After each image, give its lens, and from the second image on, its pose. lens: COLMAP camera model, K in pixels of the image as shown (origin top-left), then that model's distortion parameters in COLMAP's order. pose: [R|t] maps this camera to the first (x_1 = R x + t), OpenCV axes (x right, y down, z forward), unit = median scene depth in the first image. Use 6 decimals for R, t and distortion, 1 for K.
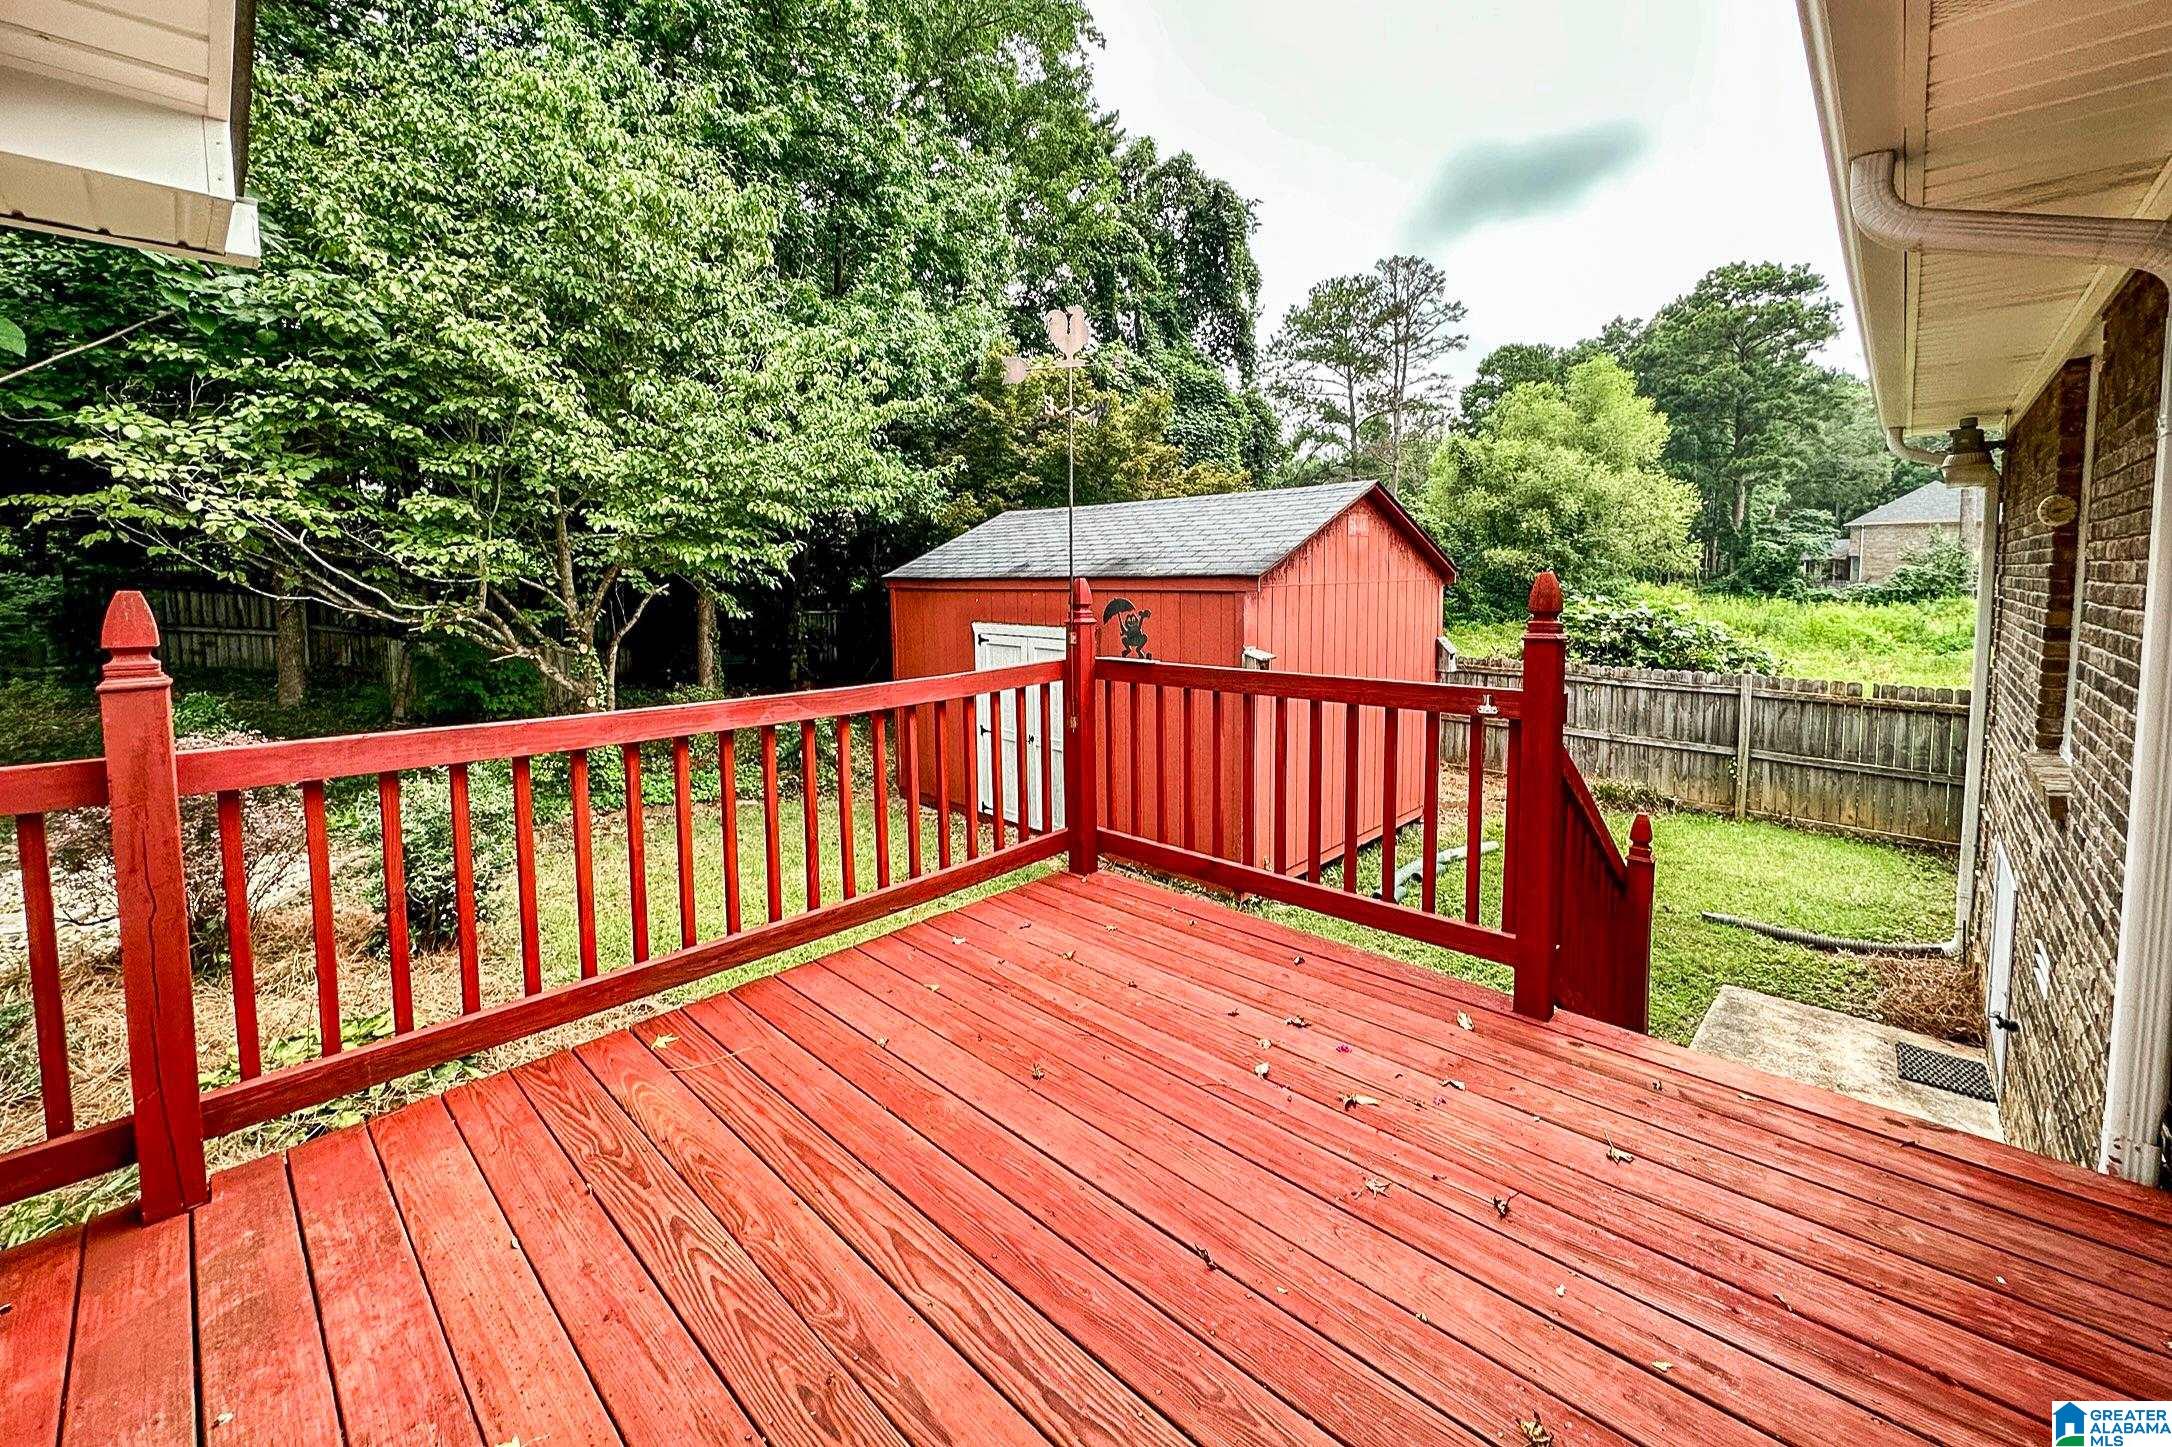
lens RADIAL K [[865.5, 0, 1089.3], [0, 865.5, 634.6], [0, 0, 1]] dist [-0.000666, 0.000102]
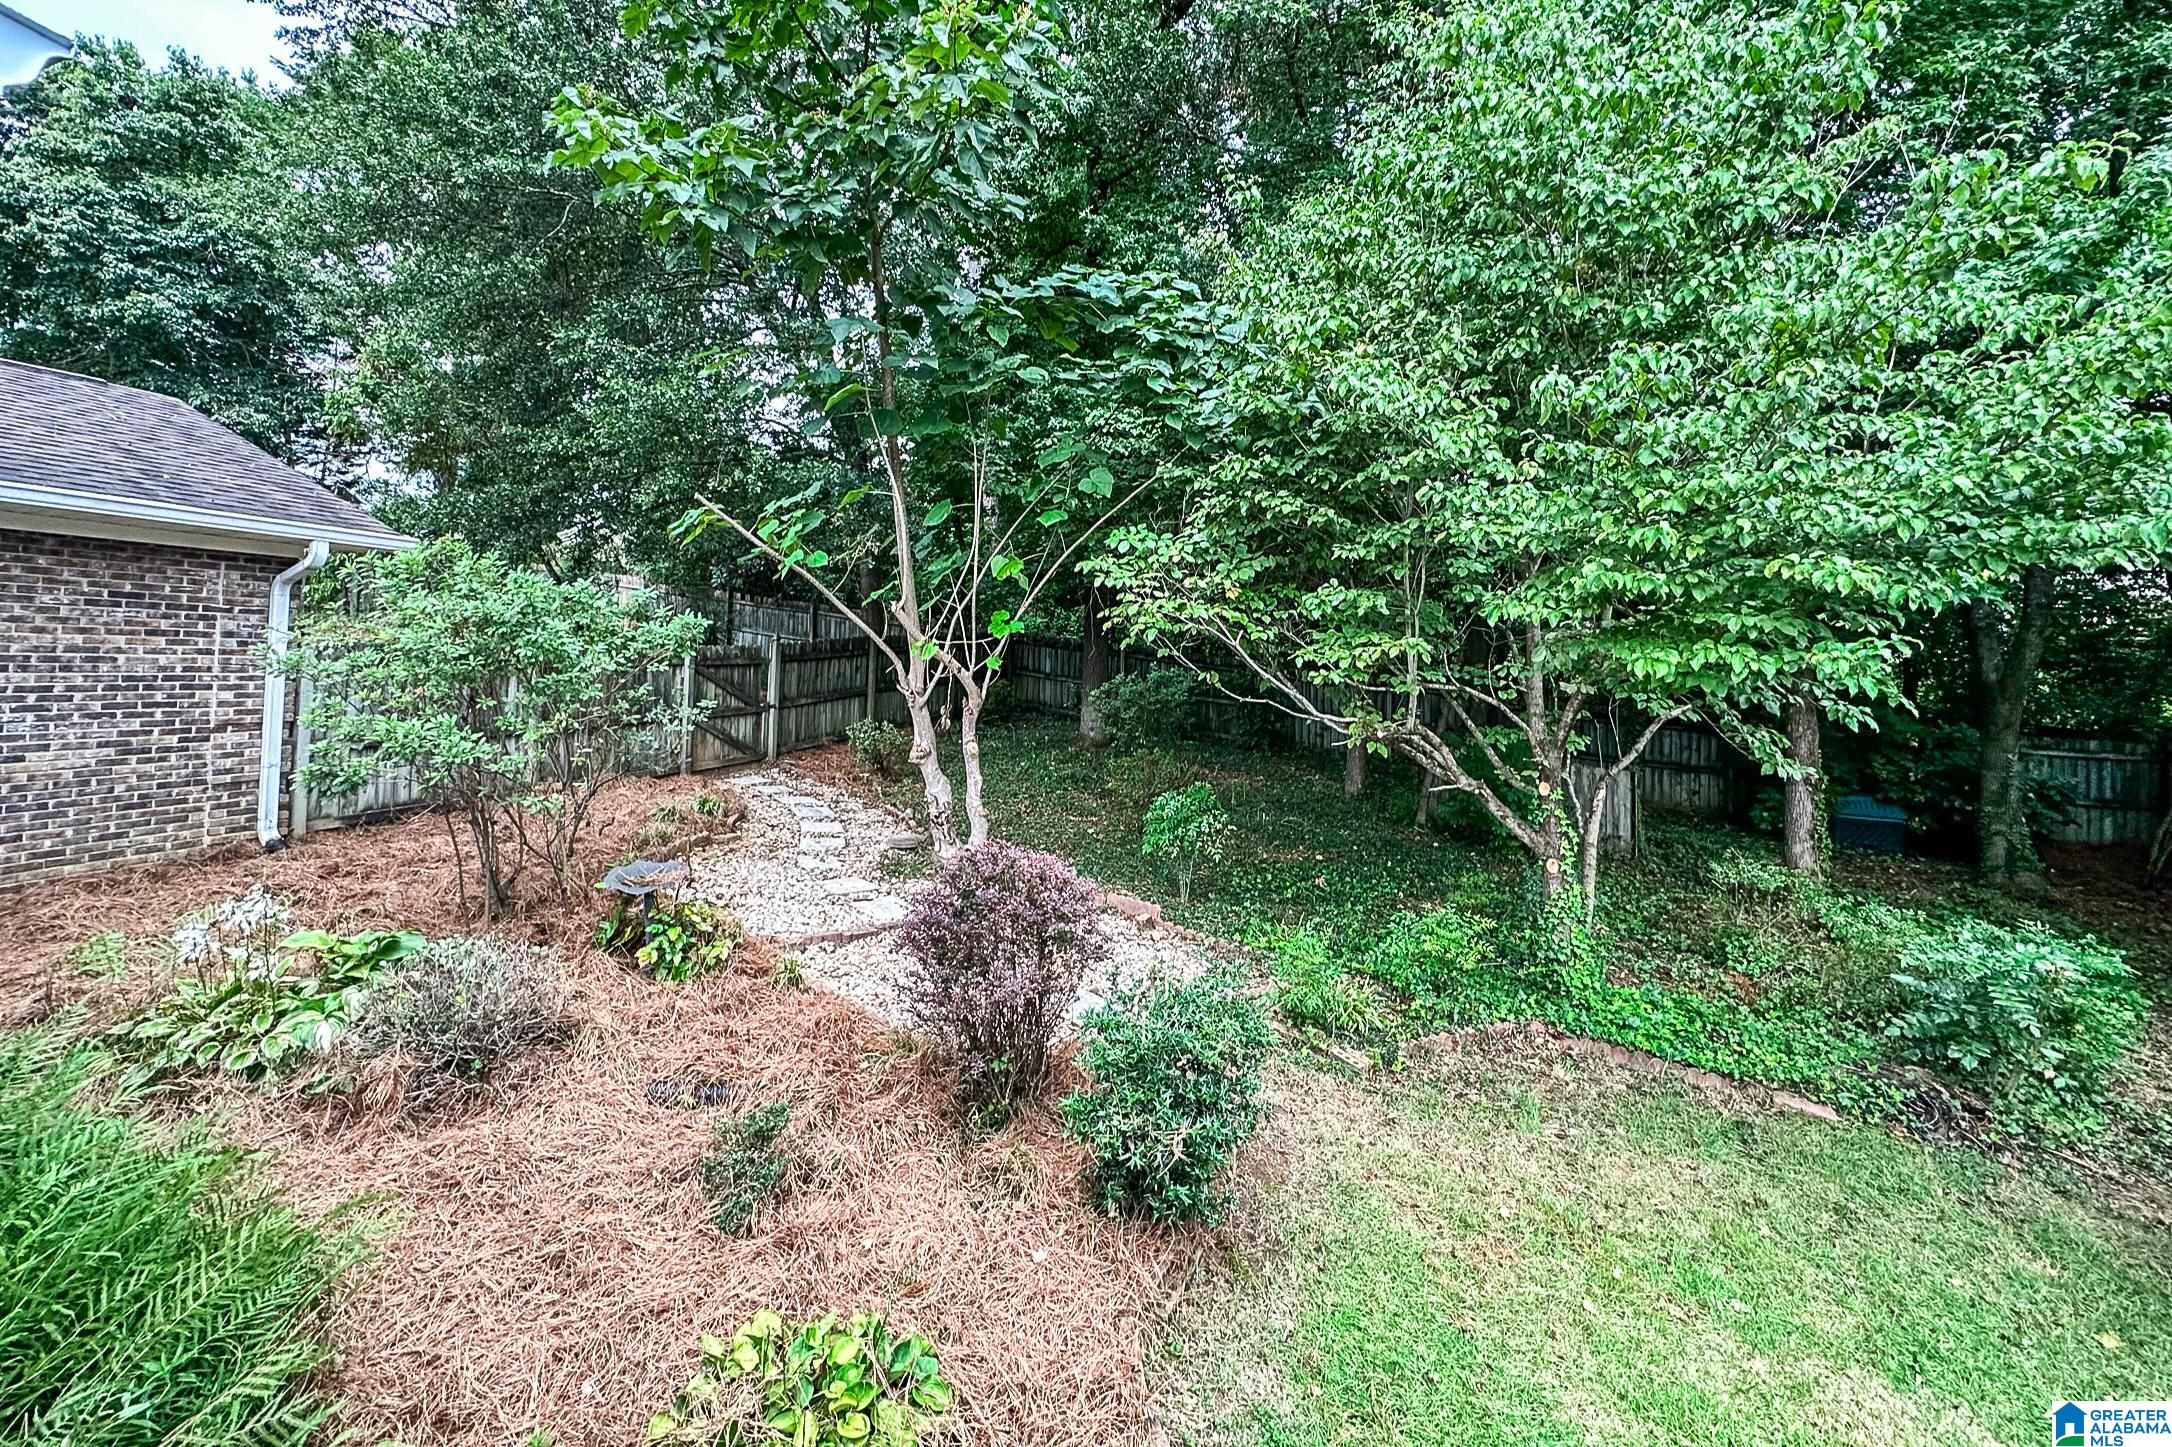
lens RADIAL K [[865.5, 0, 1089.3], [0, 865.5, 634.6], [0, 0, 1]] dist [-0.000666, 0.000102]
pose [[0.391887, -0.015341, -0.919885, -0.020899], [-0.089936, 0.994433, -0.054899, -0.011307], [0.915607, 0.104245, 0.388326, 0.108219]]
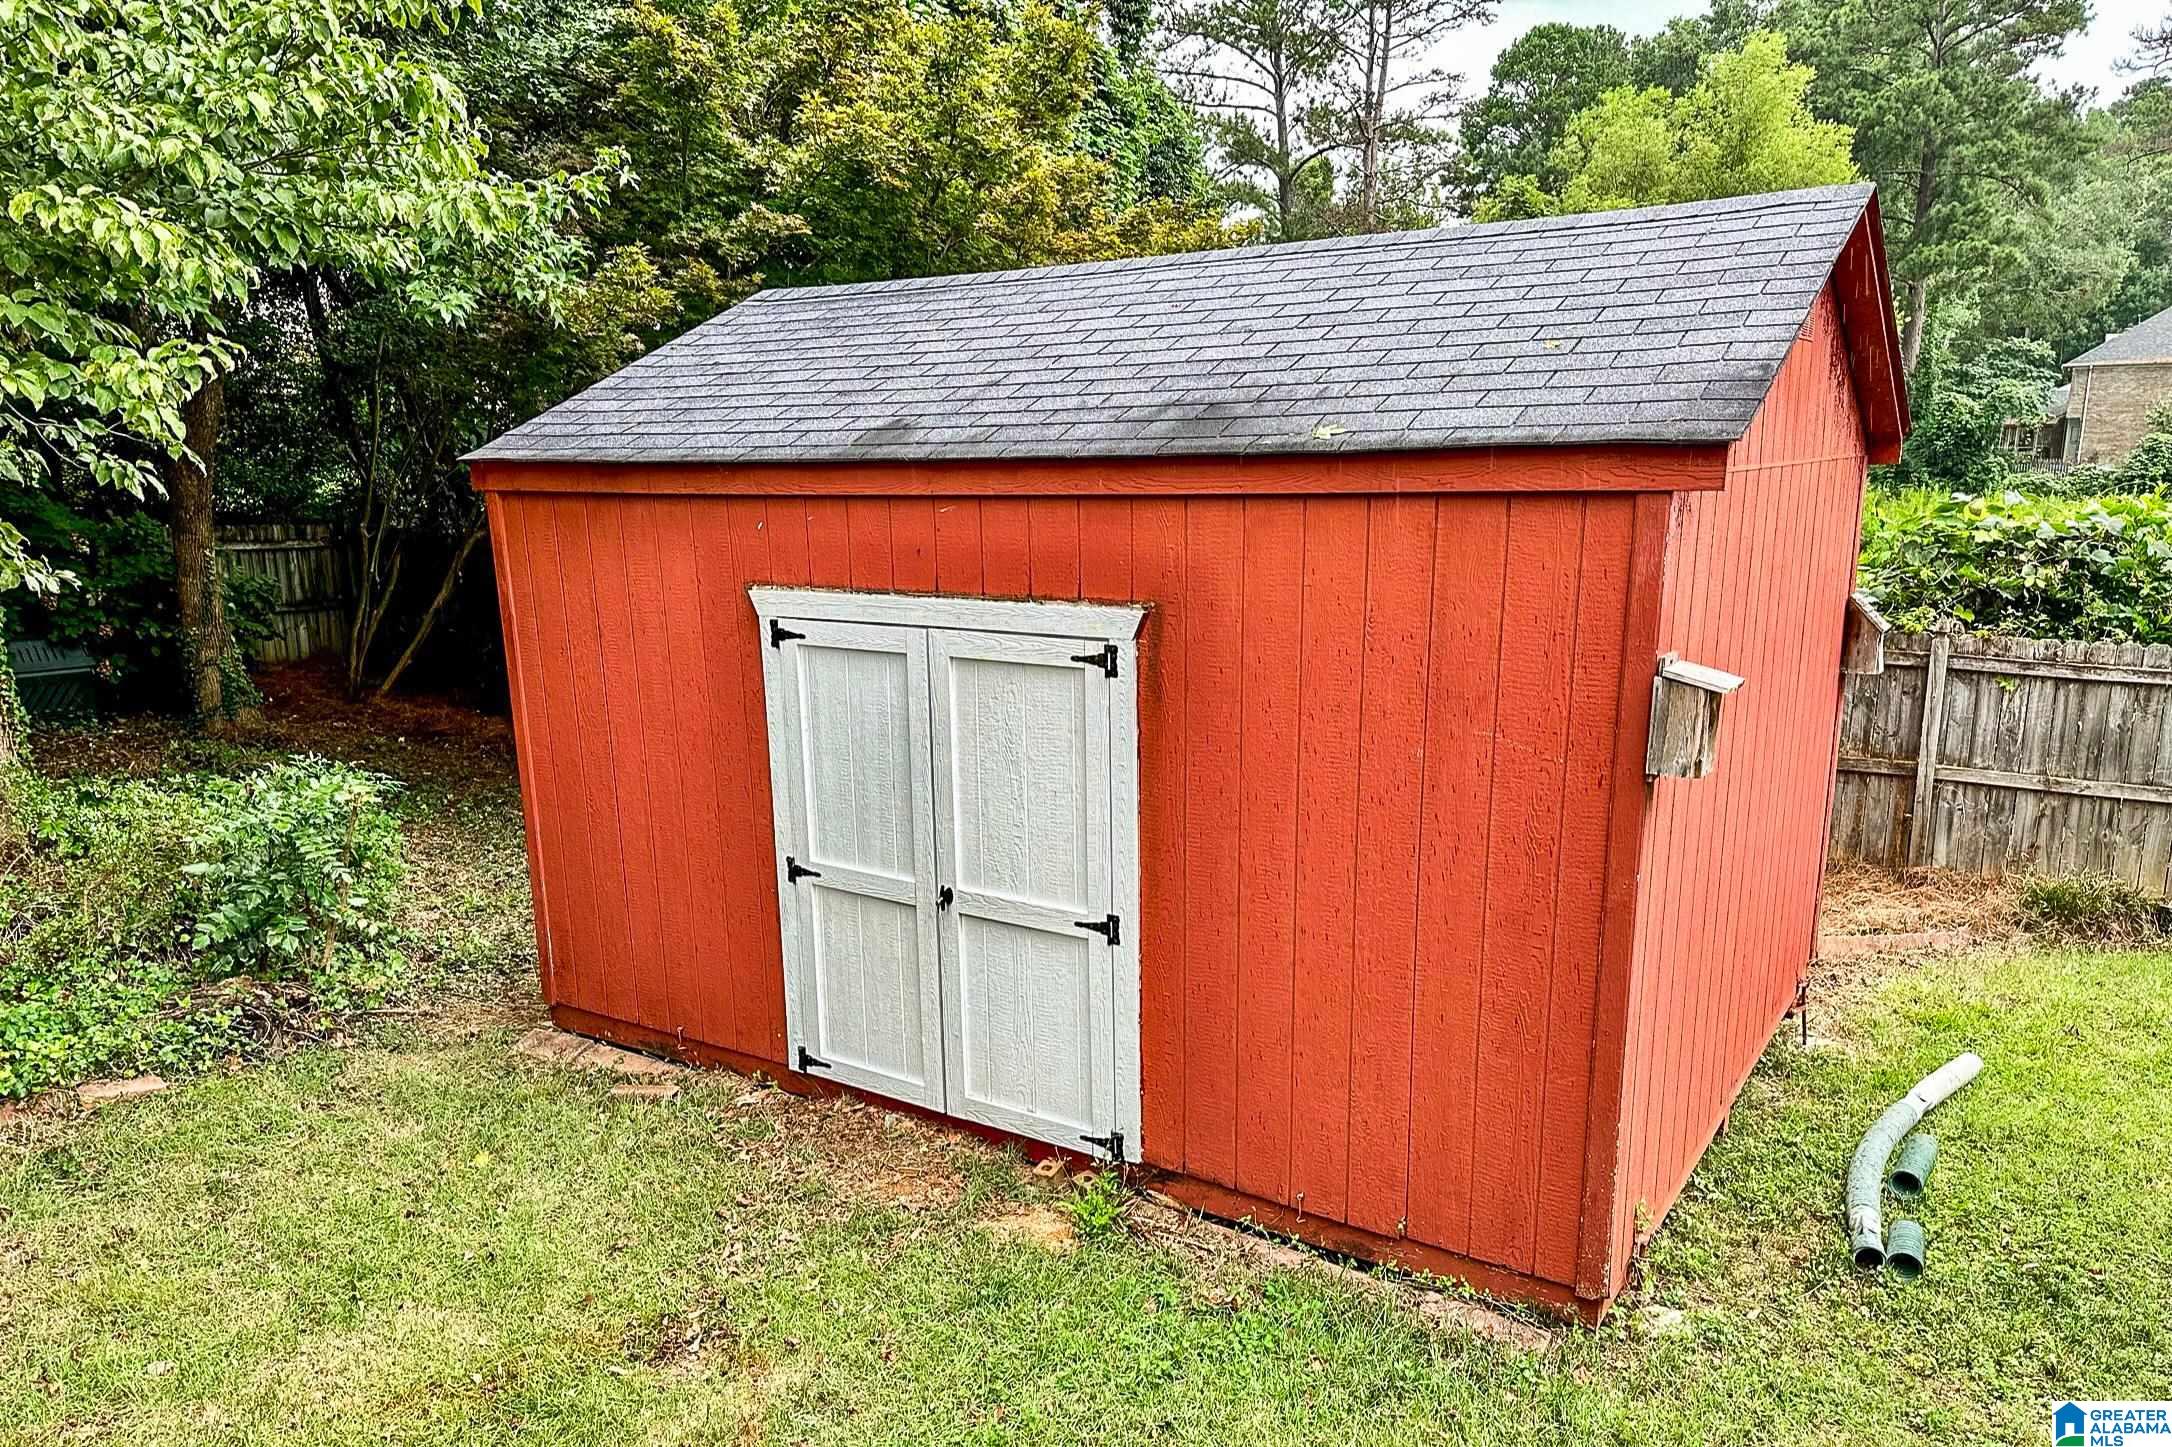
lens RADIAL K [[1522.6, 0, 1082.5], [0, 1522.6, 825.8], [0, 0, 1]] dist [0.032063, -0.035063]
pose [[0.981049, -0.052007, 0.186648, -0.036829], [0.020517, 0.985772, 0.166833, -0.005688], [-0.192669, -0.159841, 0.968158, 0.098836]]
